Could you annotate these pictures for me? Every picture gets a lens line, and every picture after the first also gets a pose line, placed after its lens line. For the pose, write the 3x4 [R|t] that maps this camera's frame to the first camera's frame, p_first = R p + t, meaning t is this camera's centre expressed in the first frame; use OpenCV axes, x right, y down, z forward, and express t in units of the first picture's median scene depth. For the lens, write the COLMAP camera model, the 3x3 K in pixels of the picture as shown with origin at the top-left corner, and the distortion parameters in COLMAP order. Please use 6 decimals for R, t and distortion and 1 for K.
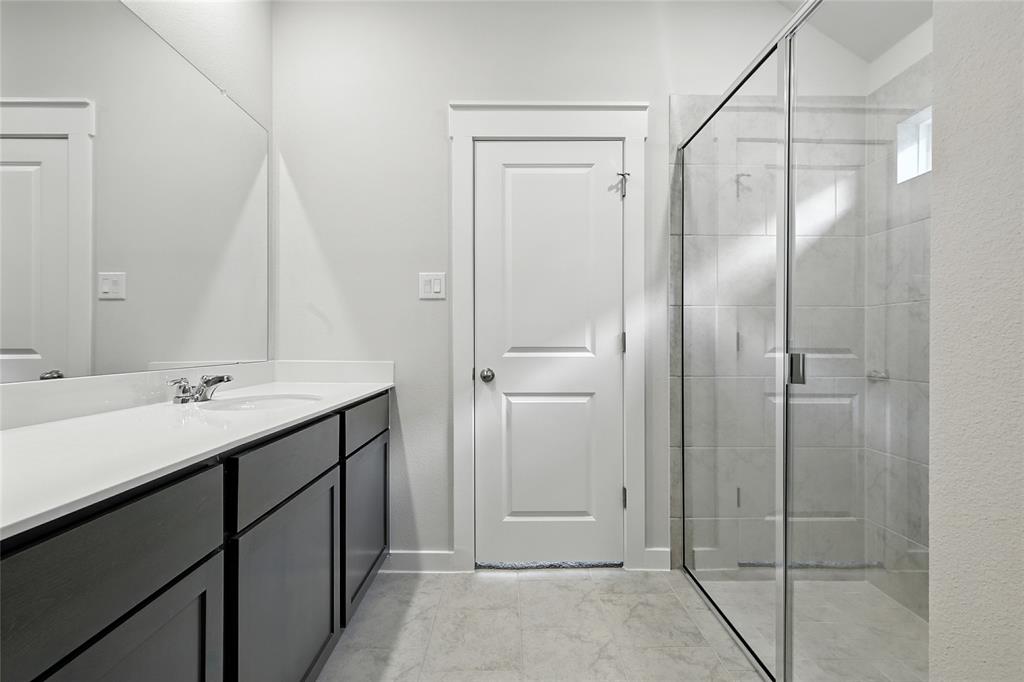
lens RADIAL K [[441.7, 0, 506.1], [0, 441.7, 342.8], [0, 0, 1]] dist [0.005332, 0.001331]
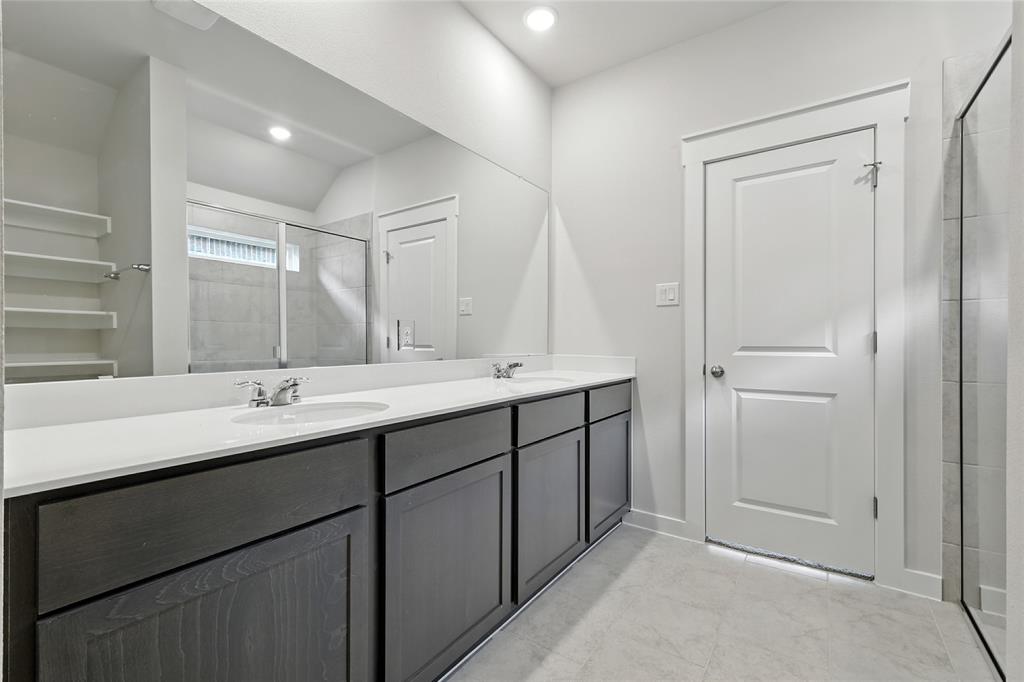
lens RADIAL K [[441.7, 0, 514.1], [0, 441.7, 341.4], [0, 0, 1]] dist [0.005332, 0.001331]
pose [[0.816891, 0.001382, -0.576790, 0.185172], [-0.001415, 0.999999, 0.000393, -0.002122], [0.576790, 0.000495, 0.816892, -0.213161]]
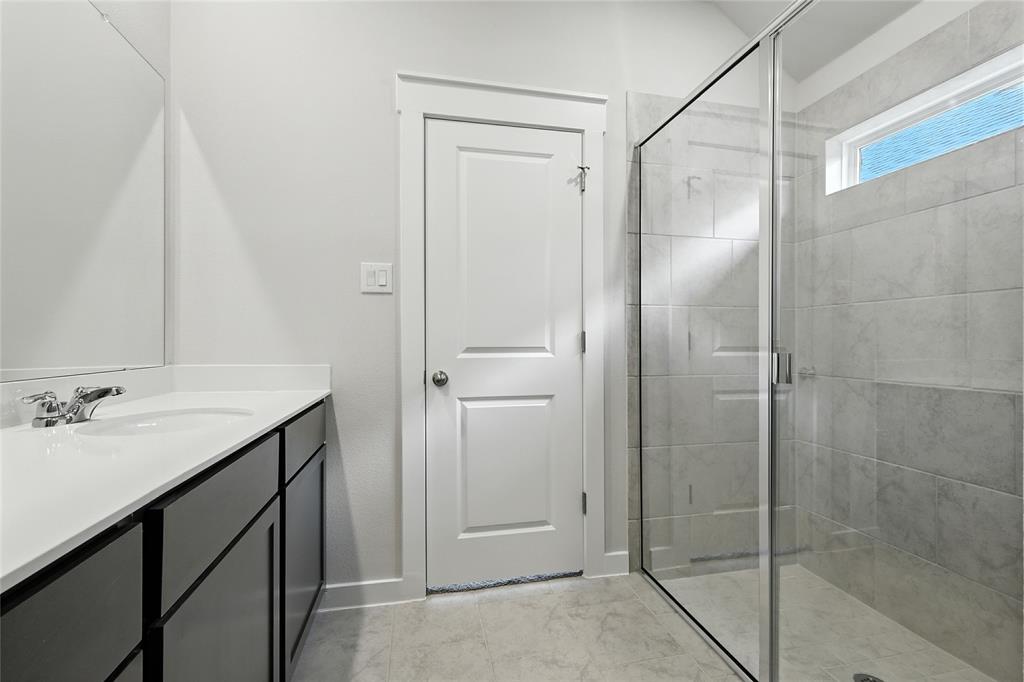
lens RADIAL K [[441.7, 0, 505.5], [0, 441.7, 341.0], [0, 0, 1]] dist [0.005332, 0.001331]
pose [[0.979692, -0.001127, 0.200505, -0.093950], [0.001698, 0.999995, -0.002674, -0.000911], [-0.200501, 0.002960, 0.979689, 0.089687]]
